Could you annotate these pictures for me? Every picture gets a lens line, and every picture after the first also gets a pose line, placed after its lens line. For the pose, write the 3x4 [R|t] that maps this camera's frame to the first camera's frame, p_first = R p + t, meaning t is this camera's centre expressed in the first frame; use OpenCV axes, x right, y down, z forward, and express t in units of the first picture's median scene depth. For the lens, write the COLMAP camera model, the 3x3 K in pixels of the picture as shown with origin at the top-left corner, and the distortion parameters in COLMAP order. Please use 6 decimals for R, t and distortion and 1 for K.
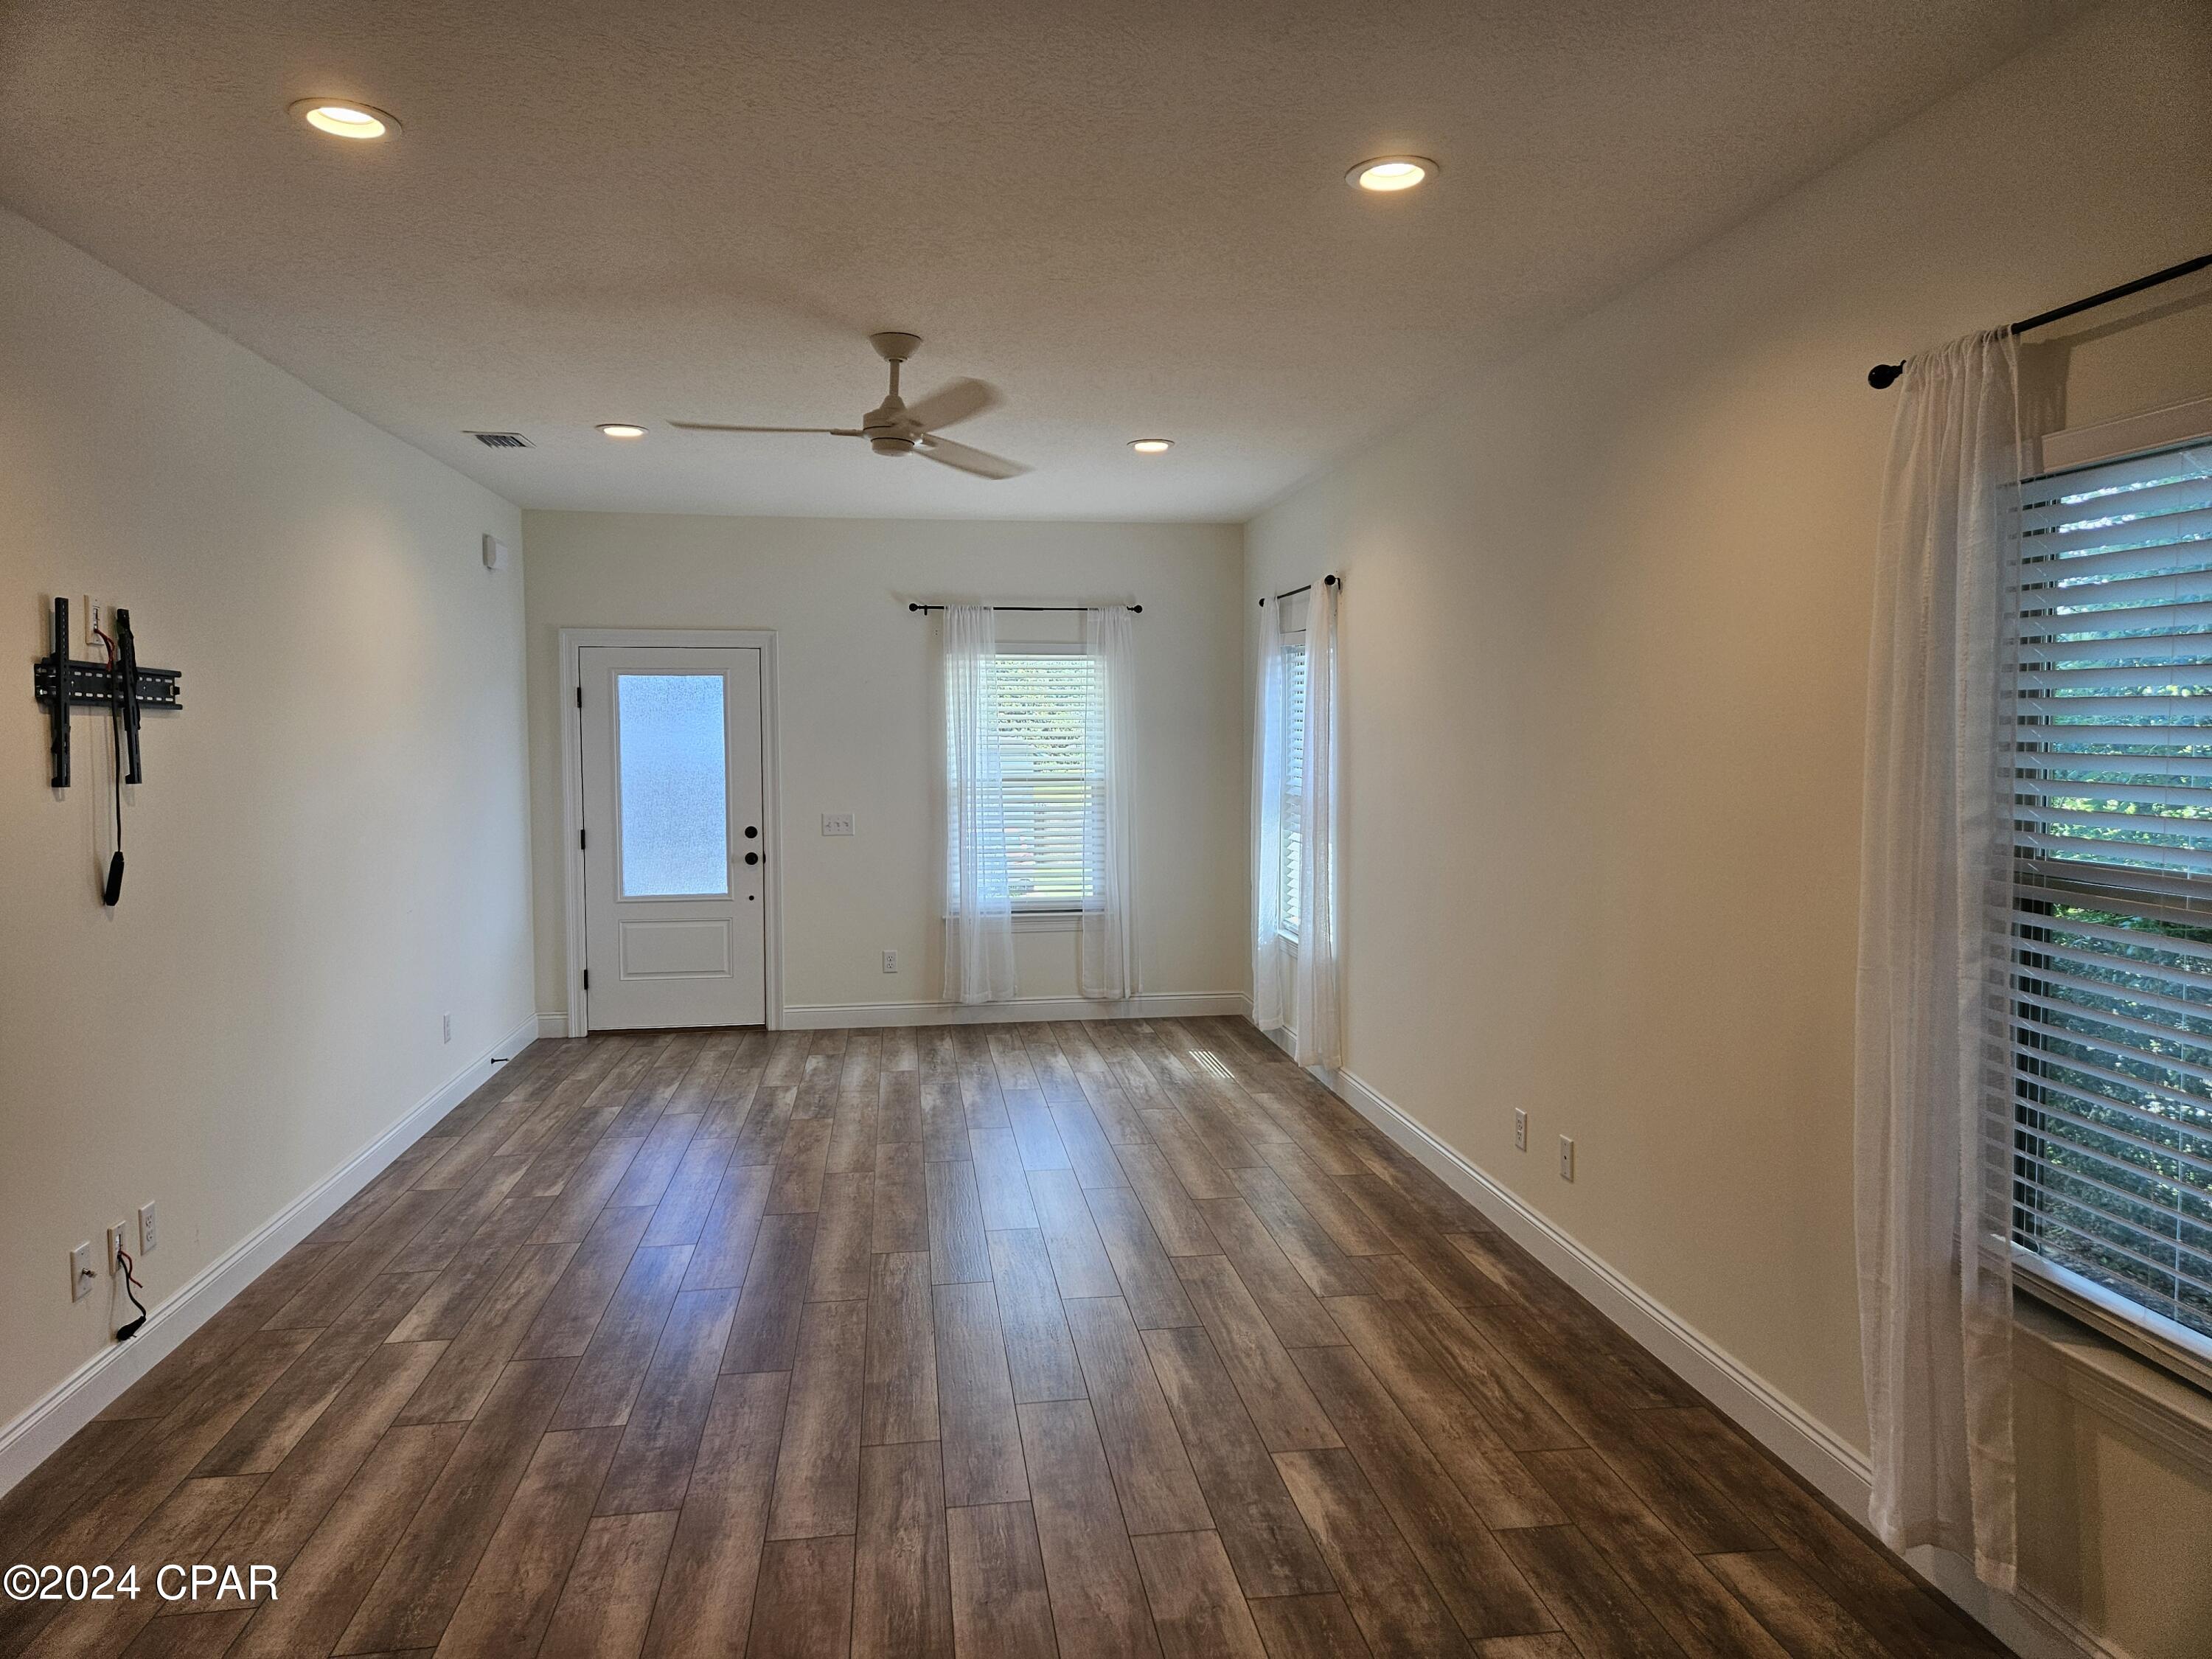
lens RADIAL K [[1472.4, 0, 1100.3], [0, 1472.4, 821.8], [0, 0, 1]] dist [0.082234, -0.066213]
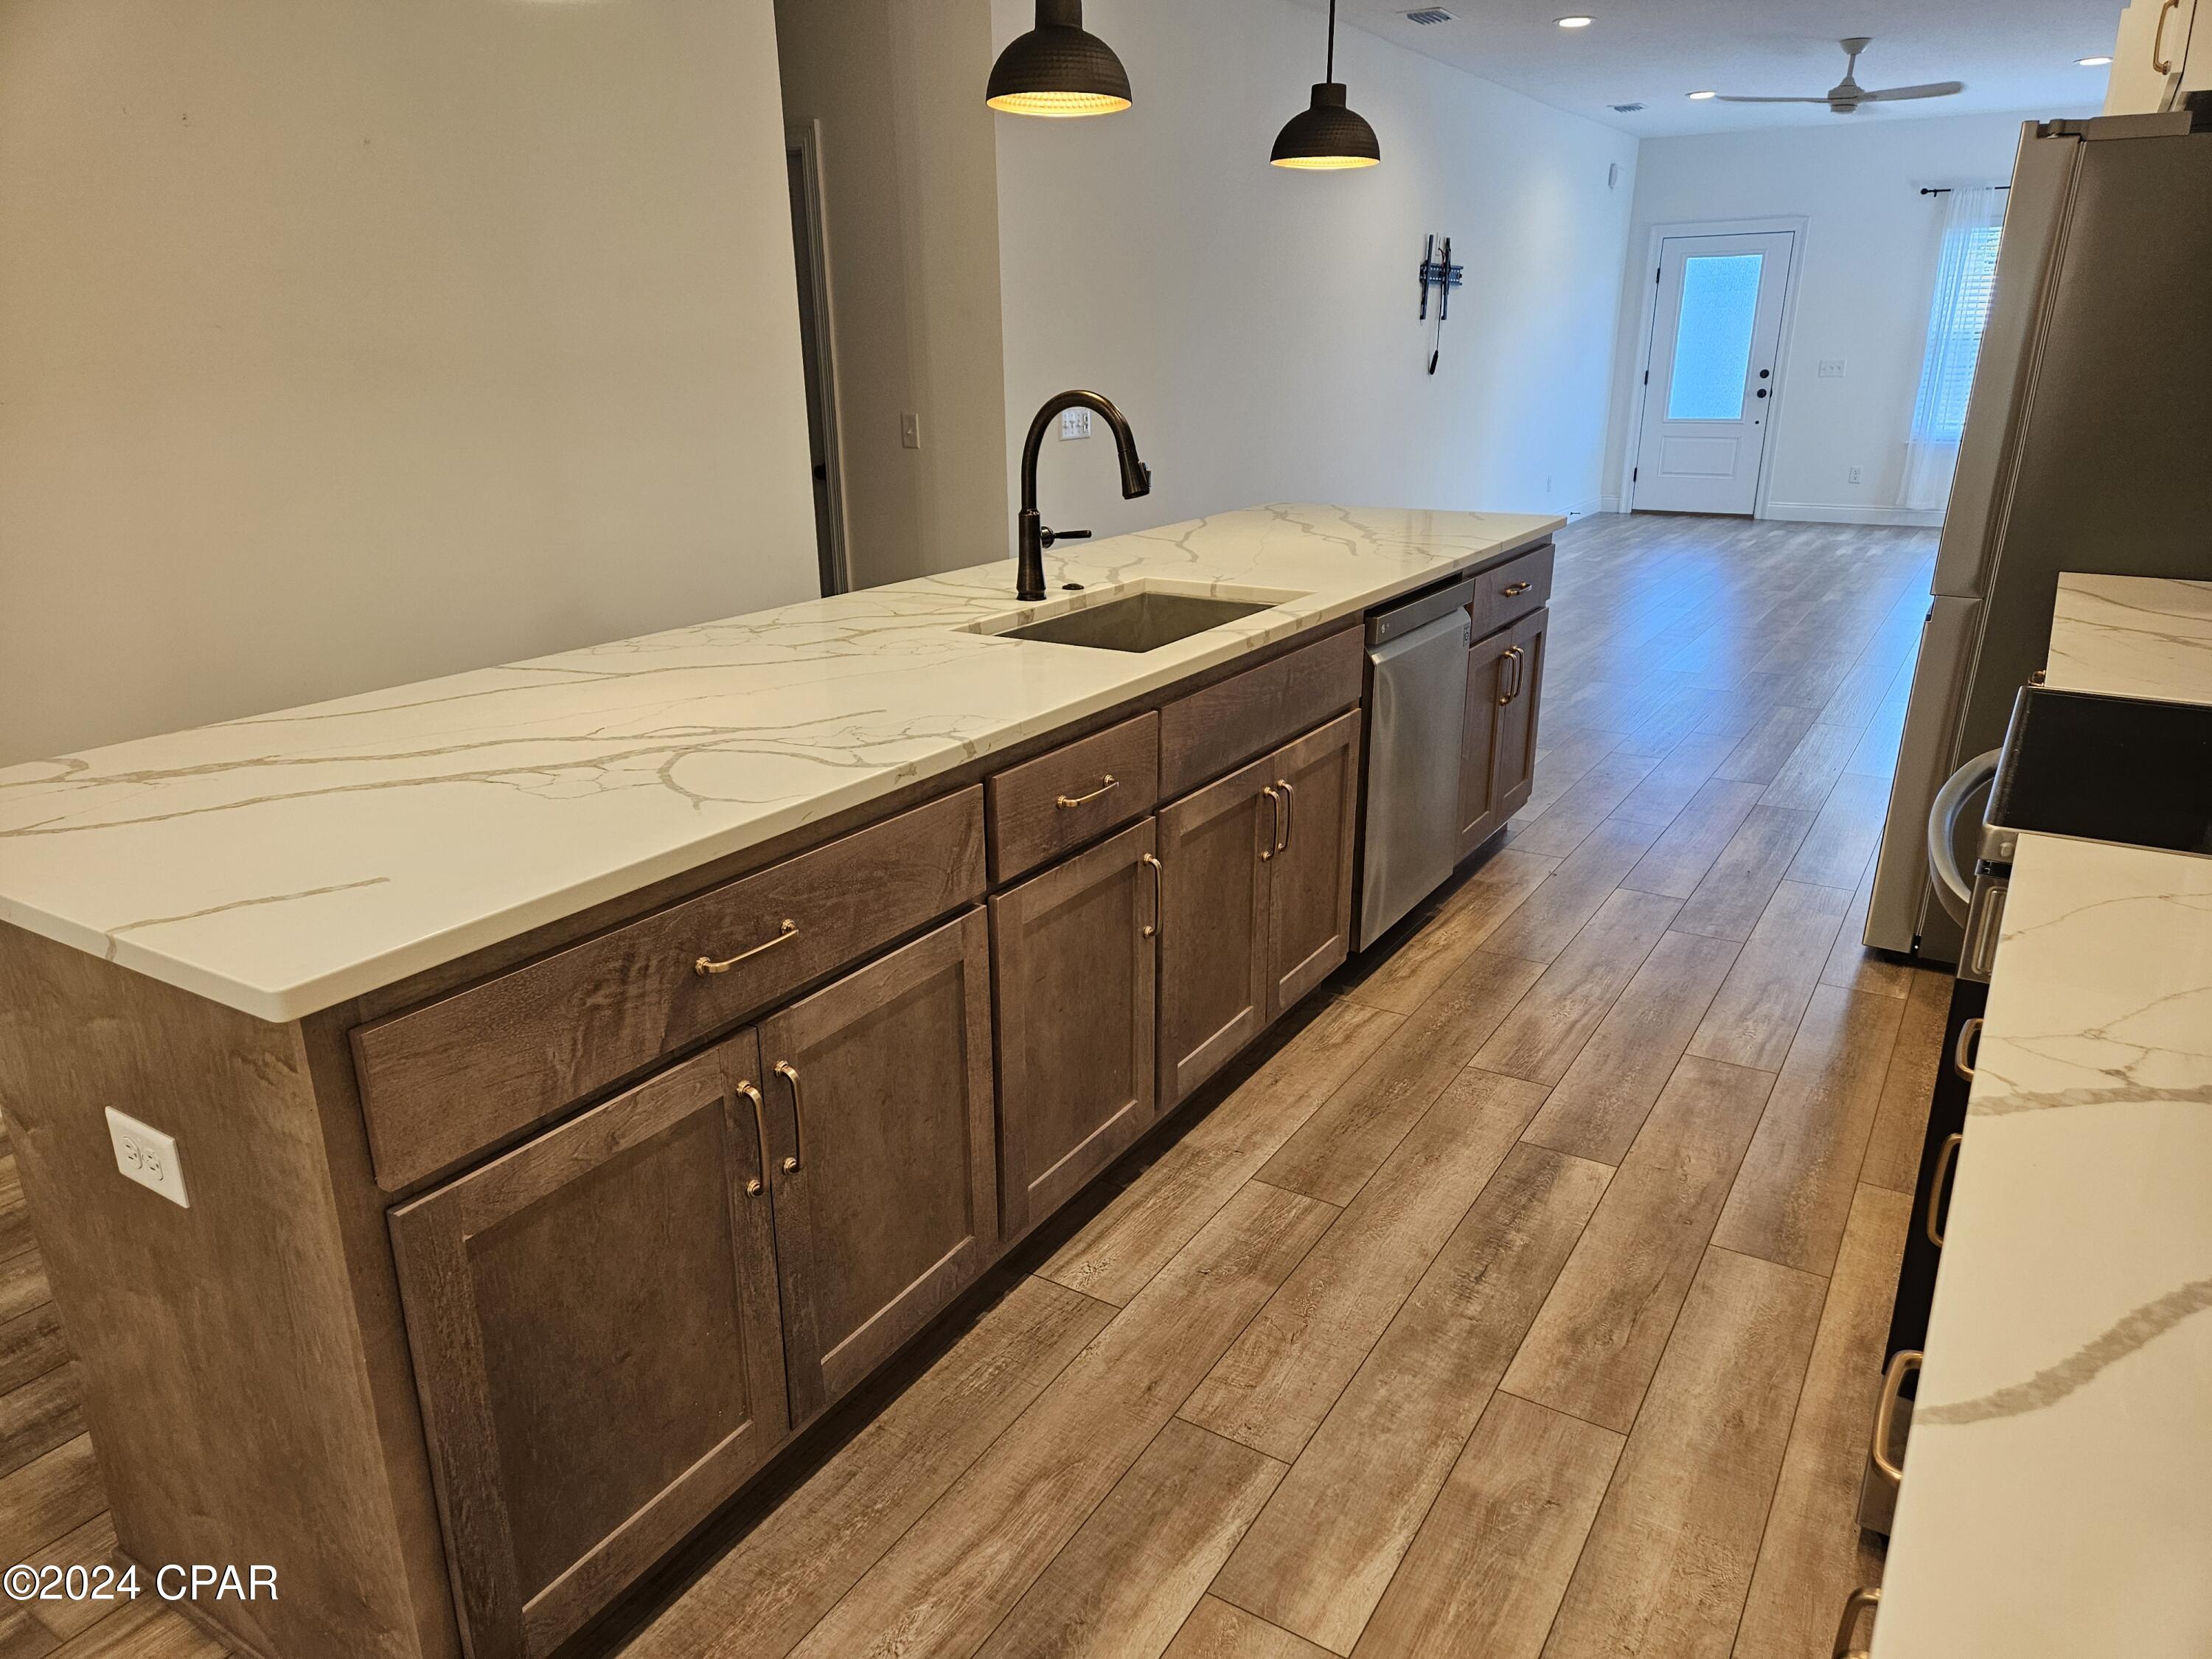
lens RADIAL K [[1472.4, 0, 1106.8], [0, 1472.4, 846.0], [0, 0, 1]] dist [0.082234, -0.066213]
pose [[0.770020, 0.204476, -0.604366, 0.242456], [-0.033142, 0.958794, 0.282164, 0.057291], [0.637158, -0.197242, 0.745067, -0.569477]]
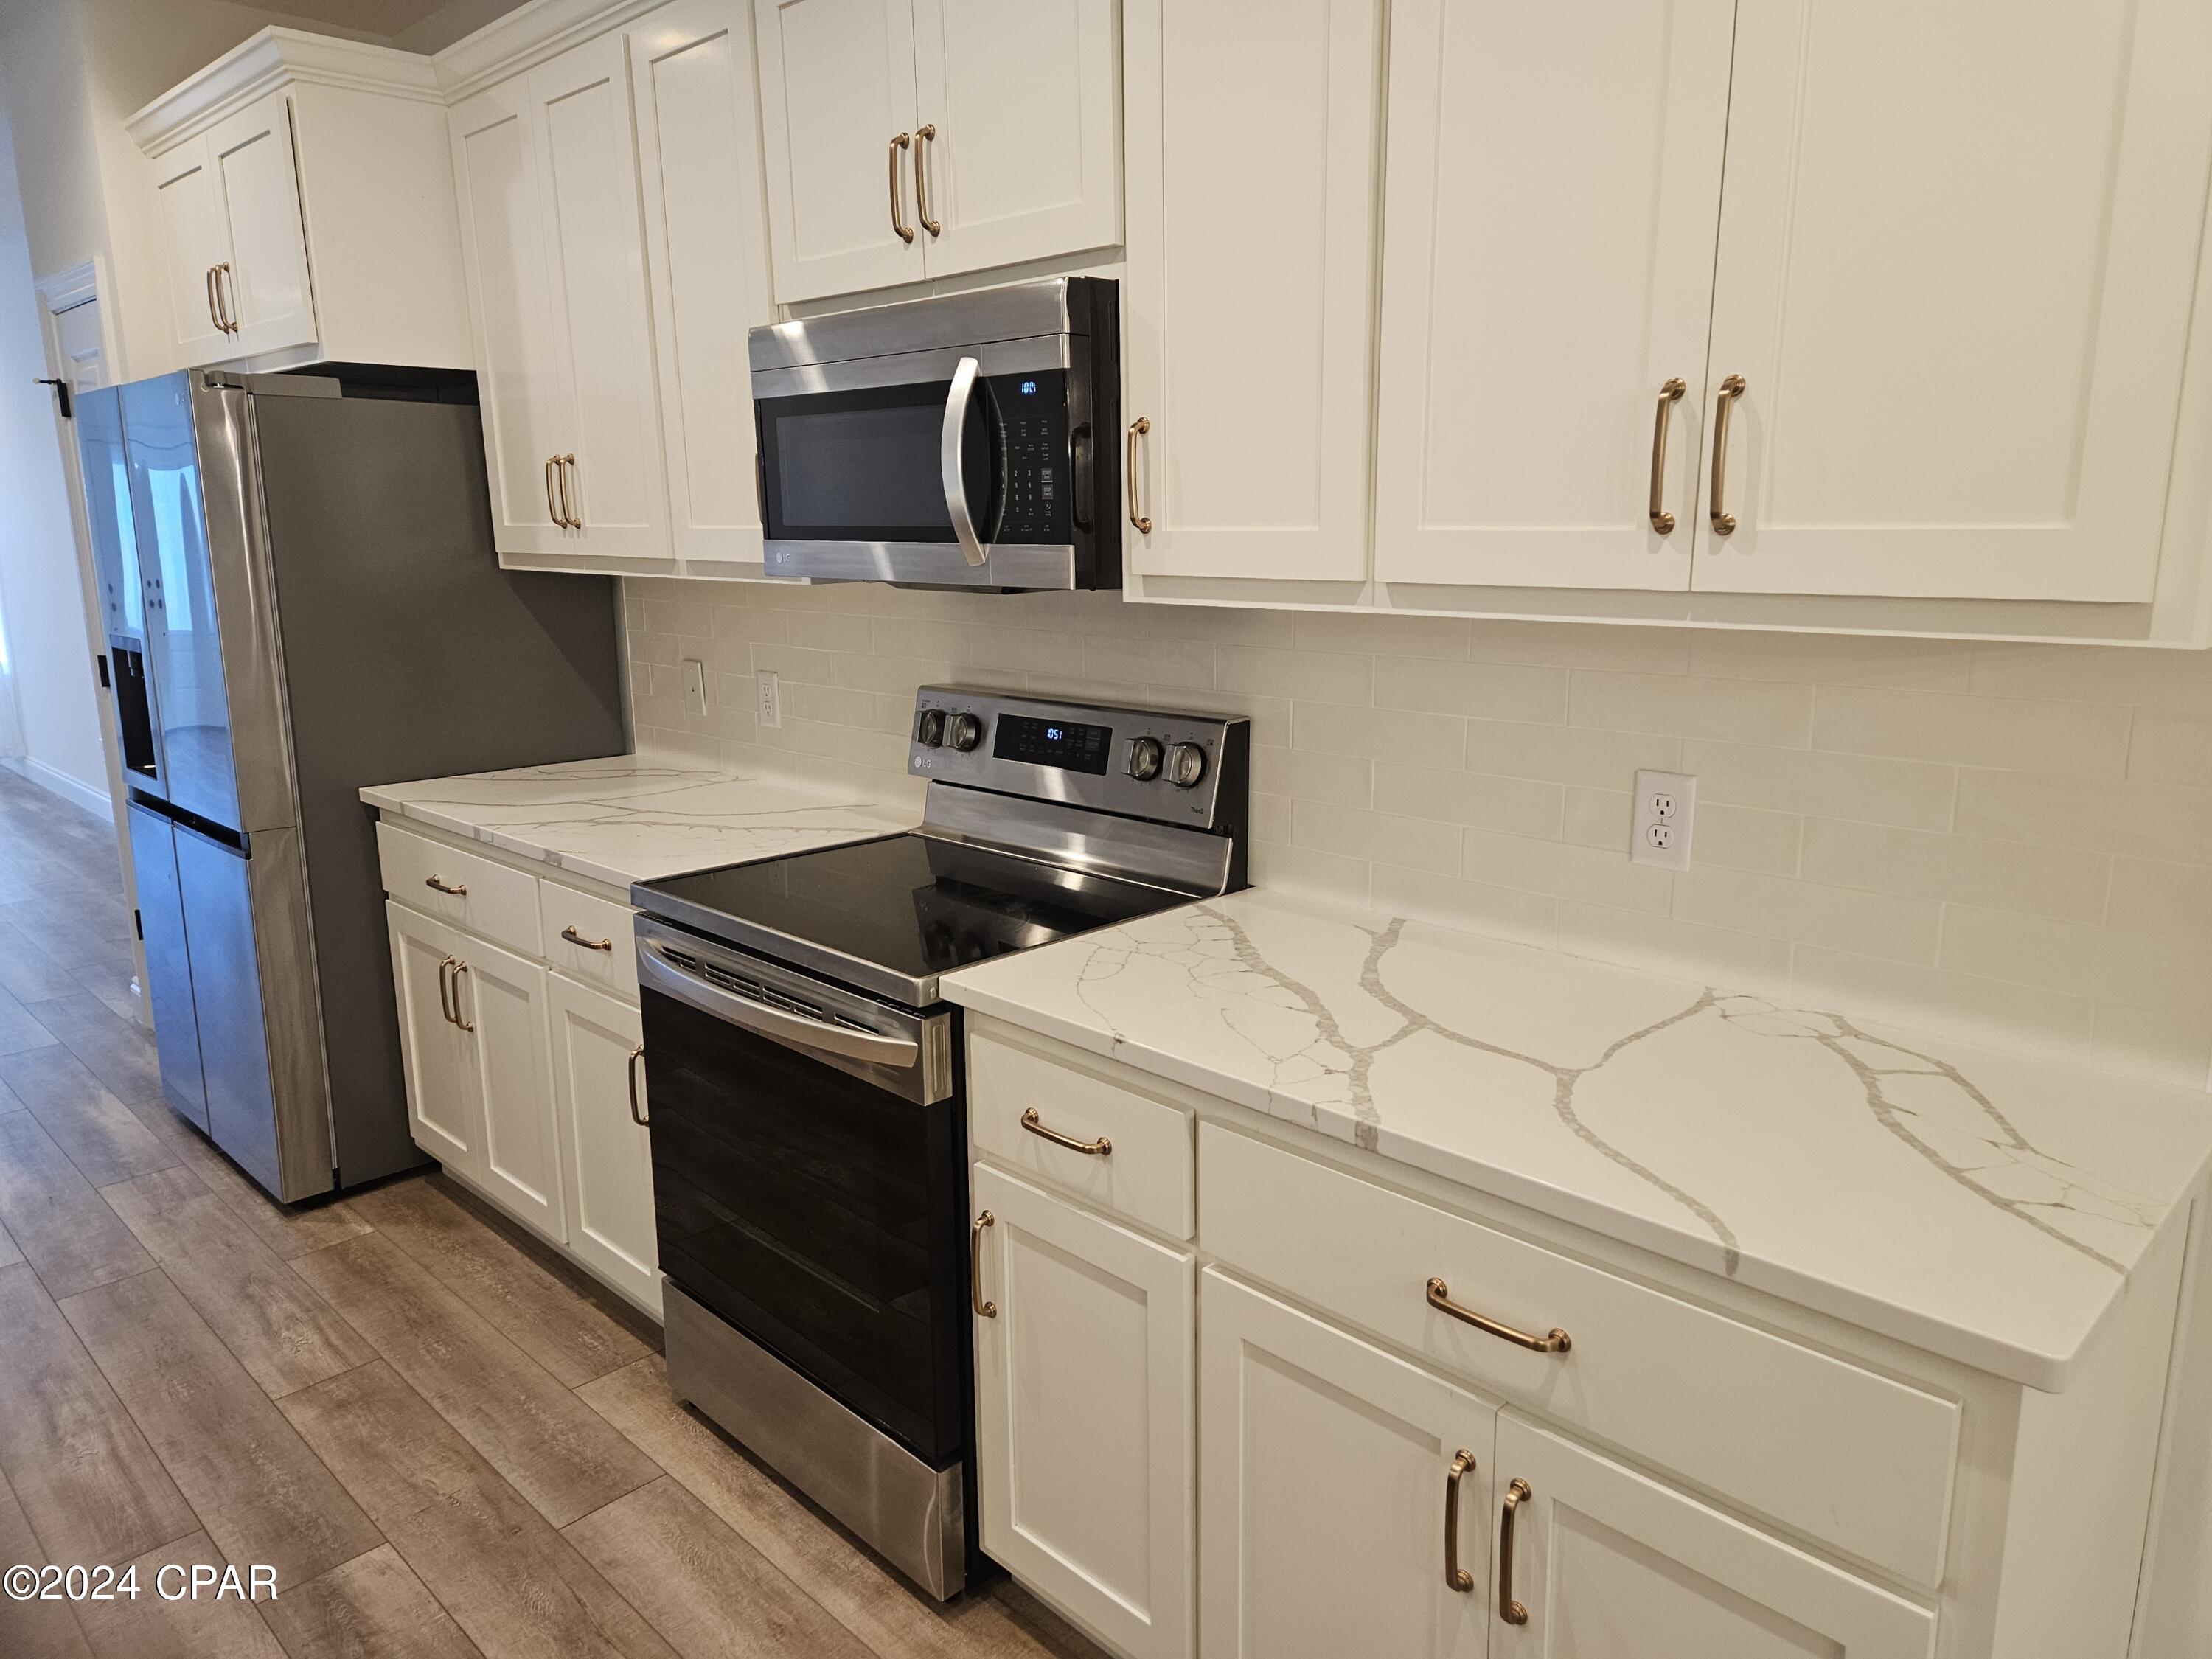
lens RADIAL K [[1472.4, 0, 1125.3], [0, 1472.4, 810.0], [0, 0, 1]] dist [0.082234, -0.066213]
pose [[0.787450, -0.125016, 0.603568, 0.097026], [0.041976, 0.987819, 0.149840, 0.044439], [-0.614948, -0.092656, 0.783105, -0.555631]]
